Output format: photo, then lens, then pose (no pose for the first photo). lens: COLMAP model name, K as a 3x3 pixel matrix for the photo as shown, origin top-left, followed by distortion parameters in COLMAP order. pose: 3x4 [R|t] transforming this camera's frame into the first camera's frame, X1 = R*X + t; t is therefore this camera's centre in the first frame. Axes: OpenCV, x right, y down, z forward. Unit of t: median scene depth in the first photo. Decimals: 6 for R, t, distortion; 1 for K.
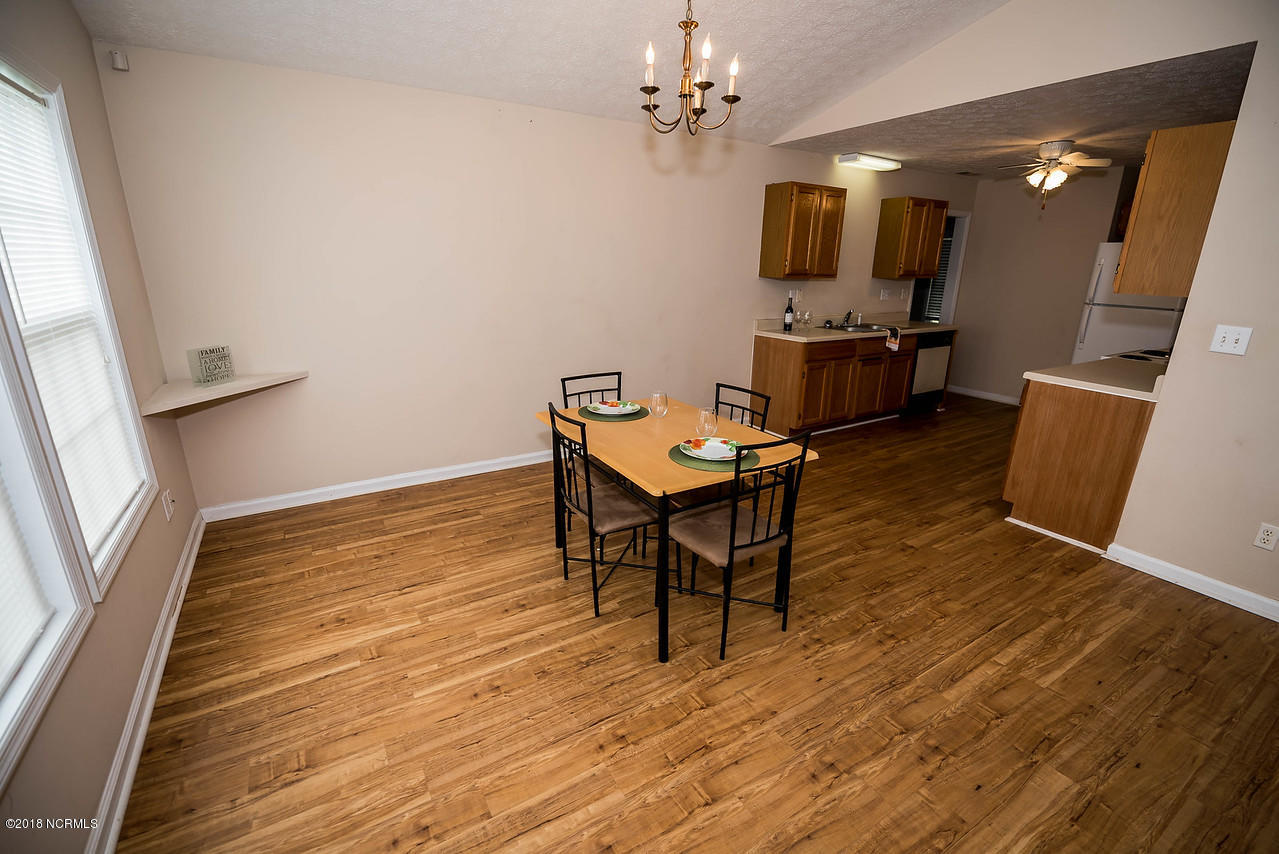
lens RADIAL K [[557.2, 0, 640.8], [0, 557.2, 428.3], [0, 0, 1]] dist [-0.004148, -0.000139]
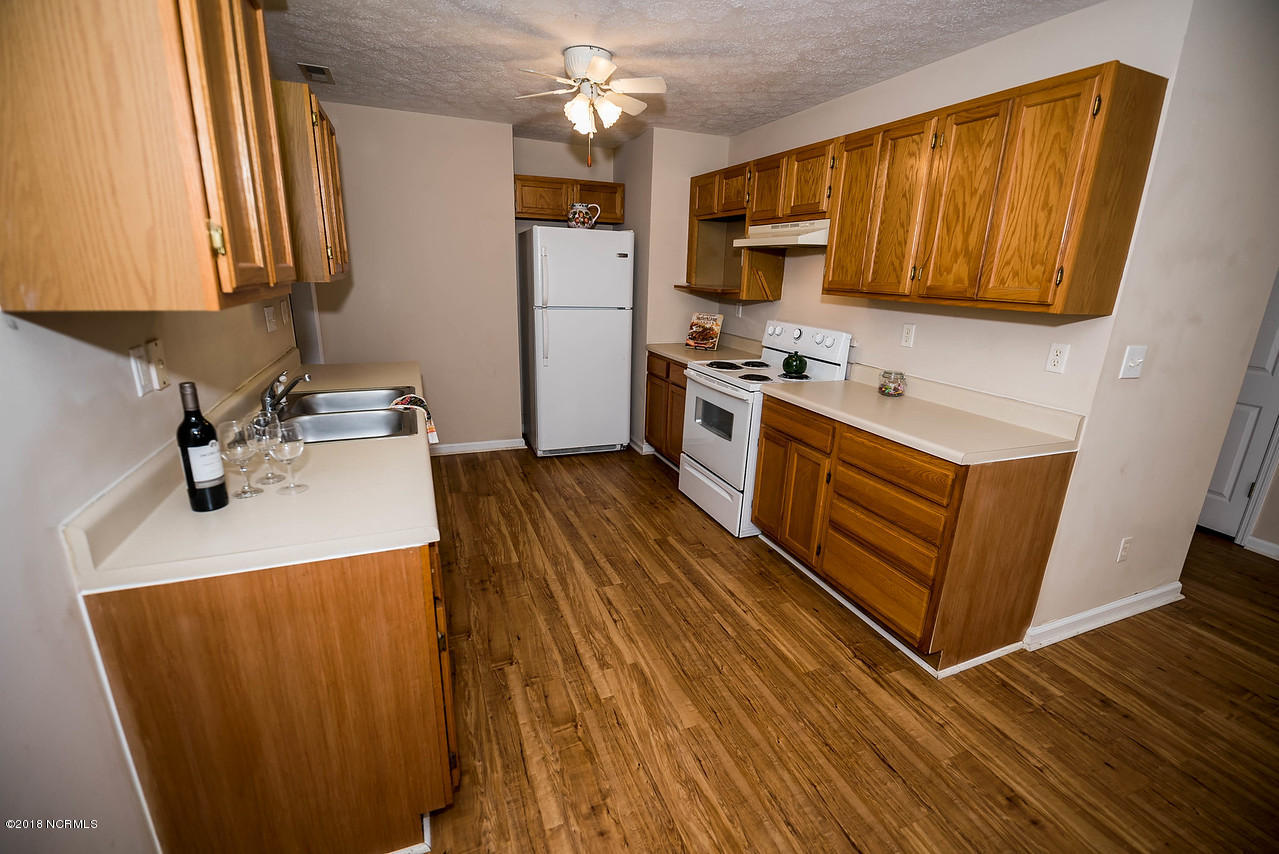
lens RADIAL K [[557.2, 0, 639.5], [0, 557.2, 419.7], [0, 0, 1]] dist [-0.004148, -0.000139]
pose [[0.164269, -0.273730, 0.947675, 0.072906], [0.257165, 0.939386, 0.226759, -0.258849], [-0.952304, 0.206459, 0.224706, 0.869373]]
